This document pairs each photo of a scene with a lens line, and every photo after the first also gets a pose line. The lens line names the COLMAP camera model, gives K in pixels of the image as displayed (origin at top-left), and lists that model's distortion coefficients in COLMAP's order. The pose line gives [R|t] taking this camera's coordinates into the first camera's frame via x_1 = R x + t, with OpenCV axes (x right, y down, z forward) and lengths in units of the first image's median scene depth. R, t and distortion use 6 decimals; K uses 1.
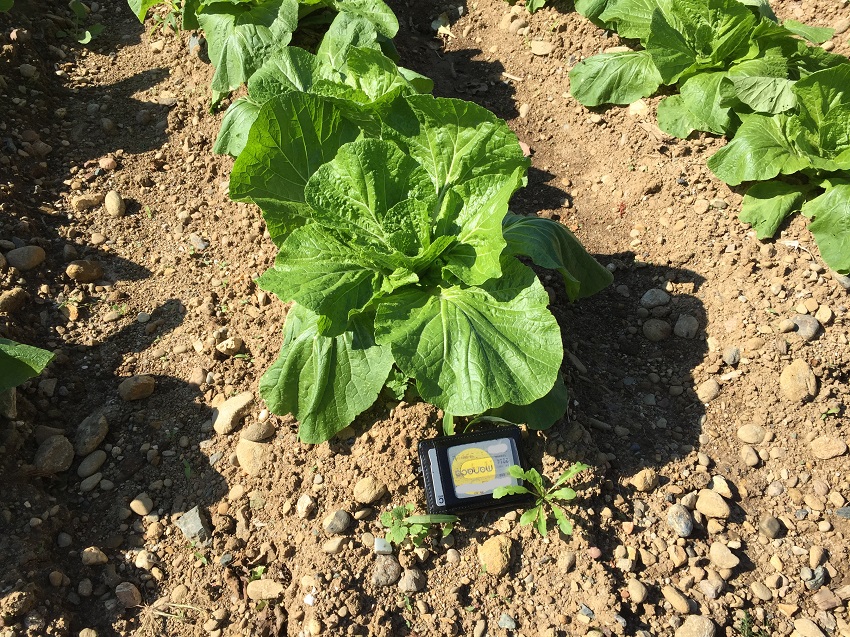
lens RADIAL K [[731.9, 0, 427.2], [0, 731.9, 325.4], [0, 0, 1]] dist [0.078569, -0.095434]
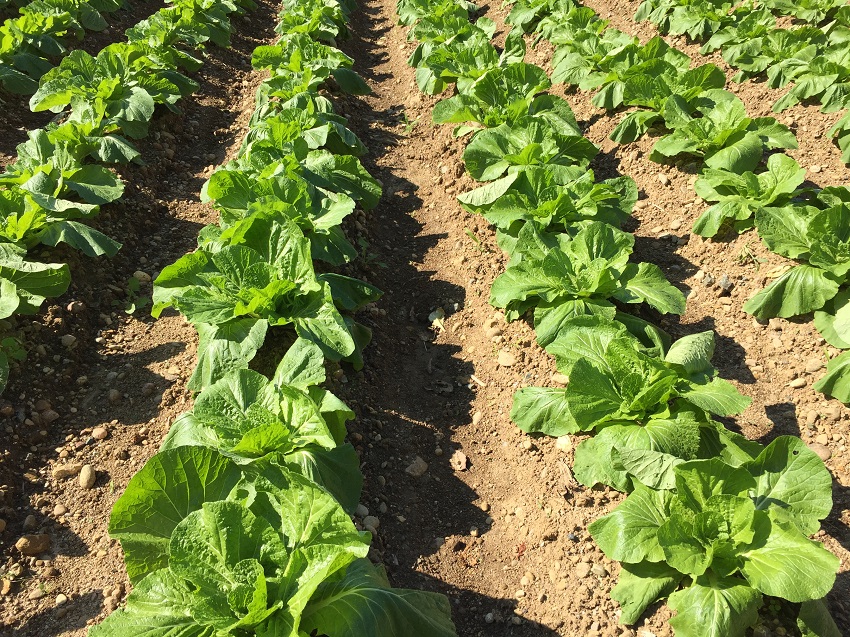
lens RADIAL K [[731.9, 0, 432.5], [0, 731.9, 321.6], [0, 0, 1]] dist [0.078569, -0.095434]
pose [[0.979631, 0.097028, -0.175809, 0.283533], [-0.134531, 0.967108, -0.215881, -0.220439], [0.149080, 0.235135, 0.960462, -0.081939]]
